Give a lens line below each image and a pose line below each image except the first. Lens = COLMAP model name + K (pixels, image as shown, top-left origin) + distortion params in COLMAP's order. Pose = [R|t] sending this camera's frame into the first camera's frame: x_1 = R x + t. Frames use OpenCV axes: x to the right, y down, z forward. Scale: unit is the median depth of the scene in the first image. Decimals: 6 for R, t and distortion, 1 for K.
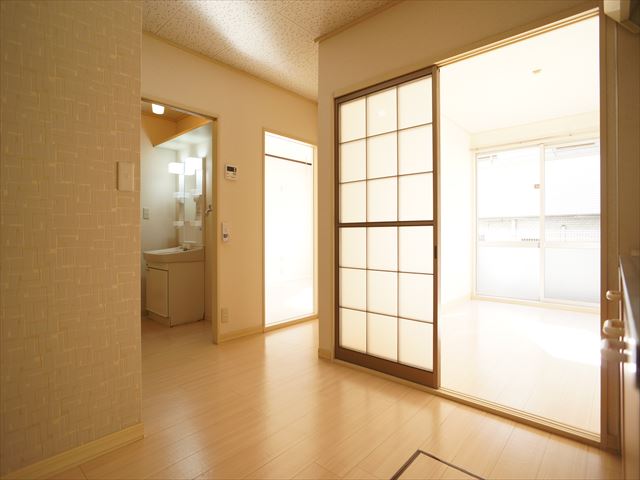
lens RADIAL K [[342.1, 0, 320.8], [0, 342.1, 232.0], [0, 0, 1]] dist [-0.000279, 0.001136]
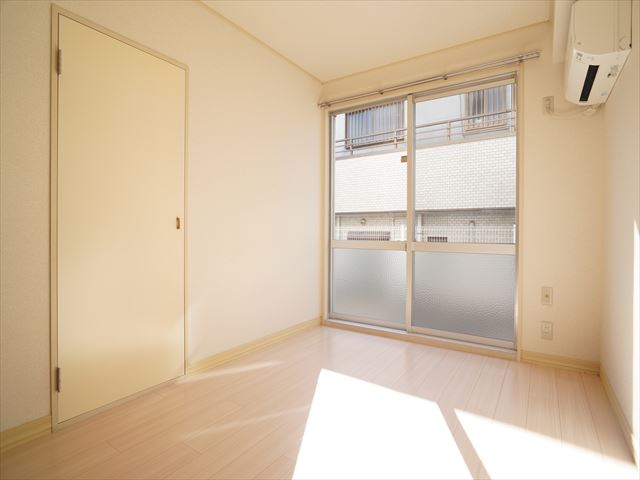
lens RADIAL K [[342.1, 0, 320.8], [0, 342.1, 232.0], [0, 0, 1]] dist [-0.000279, 0.001136]
pose [[0.990190, 0.004766, 0.139646, 0.387374], [-0.005767, 0.999960, 0.006766, 0.006366], [-0.139609, -0.007505, 0.990178, 0.367956]]
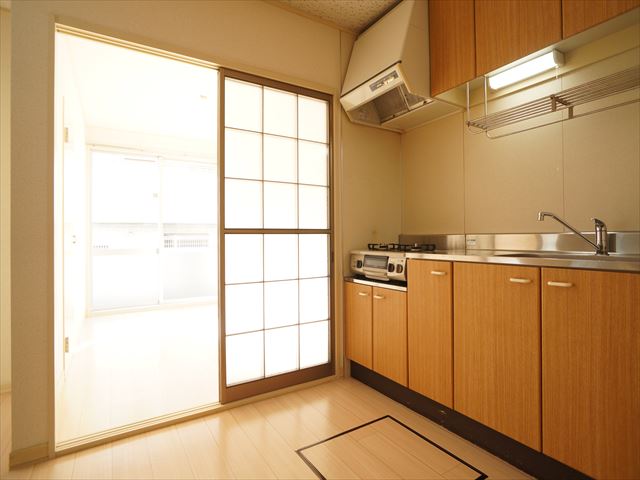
lens RADIAL K [[342.1, 0, 320.8], [0, 342.1, 232.0], [0, 0, 1]] dist [-0.000279, 0.001136]
pose [[0.297093, 0.012543, 0.954766, -0.230009], [0.005604, 0.999874, -0.014879, -0.001990], [-0.954832, 0.009771, 0.296985, 0.207512]]
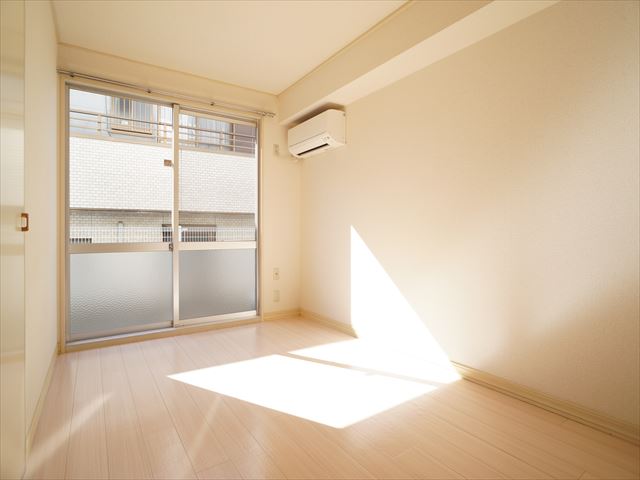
lens RADIAL K [[342.1, 0, 320.8], [0, 342.1, 232.0], [0, 0, 1]] dist [-0.000279, 0.001136]
pose [[0.258766, 0.002124, 0.965938, 0.039043], [-0.004804, 0.999988, -0.000913, 0.007135], [-0.965928, -0.004404, 0.258773, 0.532893]]
